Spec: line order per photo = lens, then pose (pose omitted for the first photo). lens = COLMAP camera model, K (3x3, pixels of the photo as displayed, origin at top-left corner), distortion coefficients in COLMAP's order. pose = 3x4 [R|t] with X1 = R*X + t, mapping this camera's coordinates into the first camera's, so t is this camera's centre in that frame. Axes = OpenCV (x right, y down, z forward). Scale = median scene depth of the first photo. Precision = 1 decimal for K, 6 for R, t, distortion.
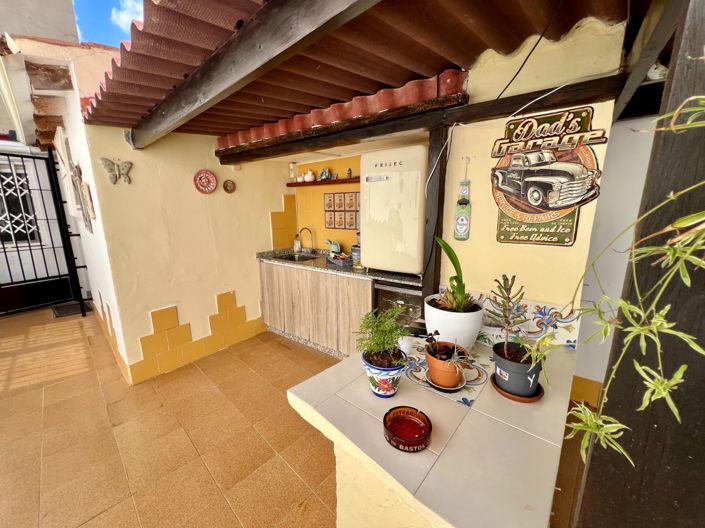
lens RADIAL K [[283.2, 0, 350.1], [0, 283.2, 264.4], [0, 0, 1]] dist [-0.000662, 0.000747]
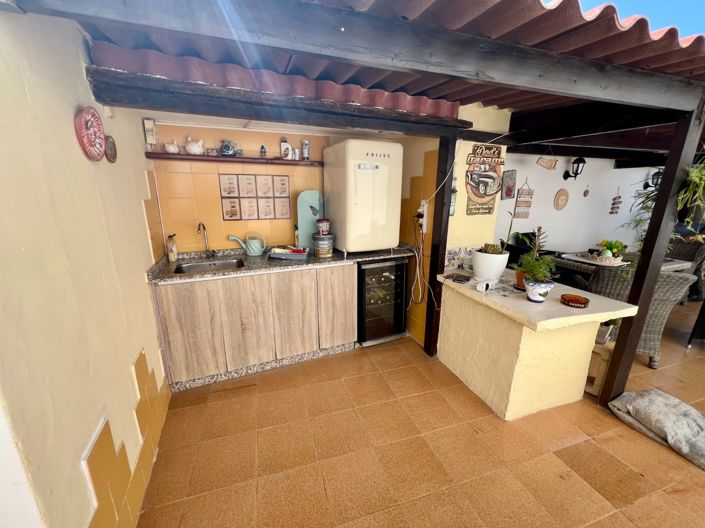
lens RADIAL K [[283.2, 0, 350.1], [0, 283.2, 264.4], [0, 0, 1]] dist [-0.000662, 0.000747]
pose [[0.479159, -0.209433, 0.852376, -0.979383], [0.166349, 0.975184, 0.146095, -0.114358], [-0.861821, 0.071790, 0.502107, 0.570164]]
